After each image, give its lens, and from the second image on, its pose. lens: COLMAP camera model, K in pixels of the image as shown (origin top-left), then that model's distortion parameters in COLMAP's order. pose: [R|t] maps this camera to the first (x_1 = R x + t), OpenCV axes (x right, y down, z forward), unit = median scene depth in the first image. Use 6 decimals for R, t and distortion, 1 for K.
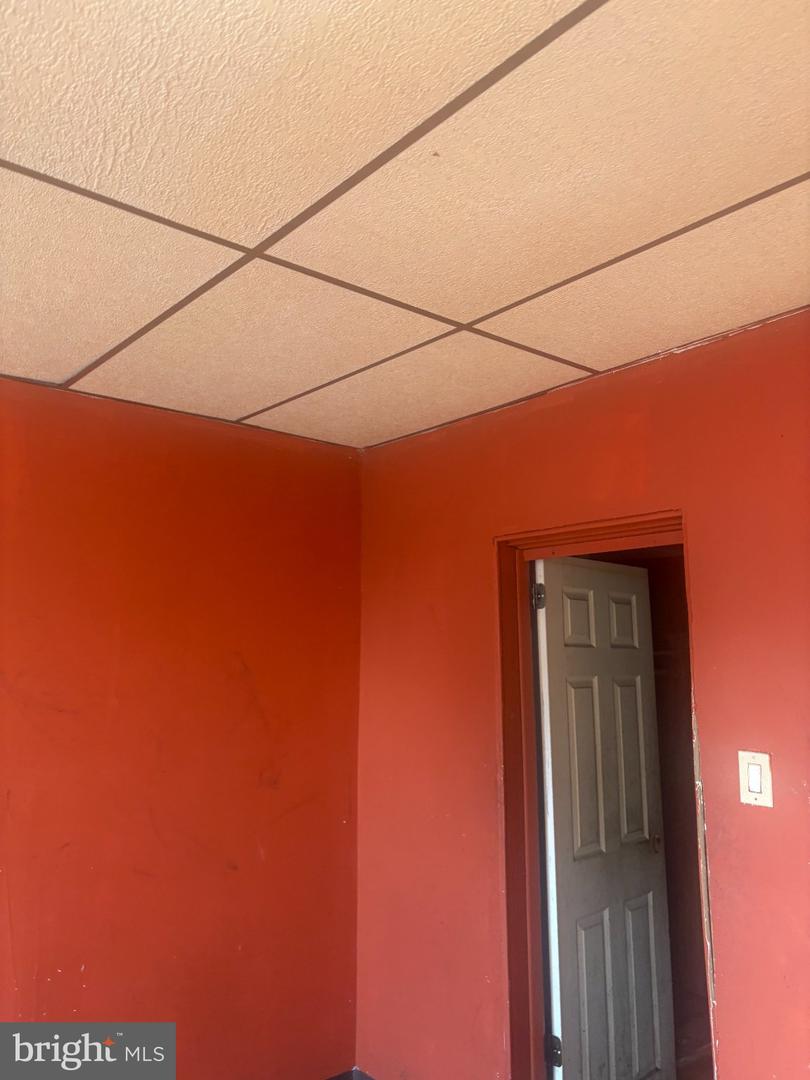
lens RADIAL K [[821.2, 0, 404.1], [0, 821.2, 539.0], [0, 0, 1]] dist [0.057903, -0.000569]
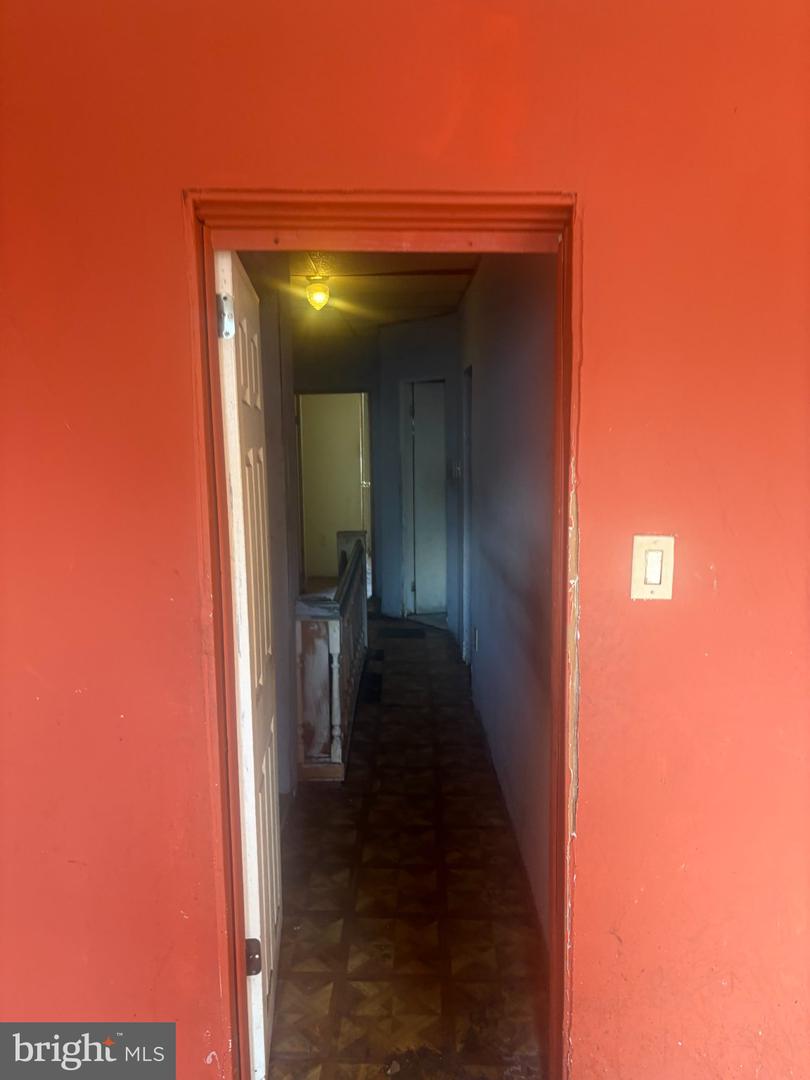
lens RADIAL K [[821.2, 0, 405.3], [0, 821.2, 538.3], [0, 0, 1]] dist [0.057903, -0.000569]
pose [[0.632689, -0.095984, 0.768435, -0.327052], [-0.114153, 0.969890, 0.215135, 0.116416], [-0.765946, -0.223833, 0.602682, 0.704864]]
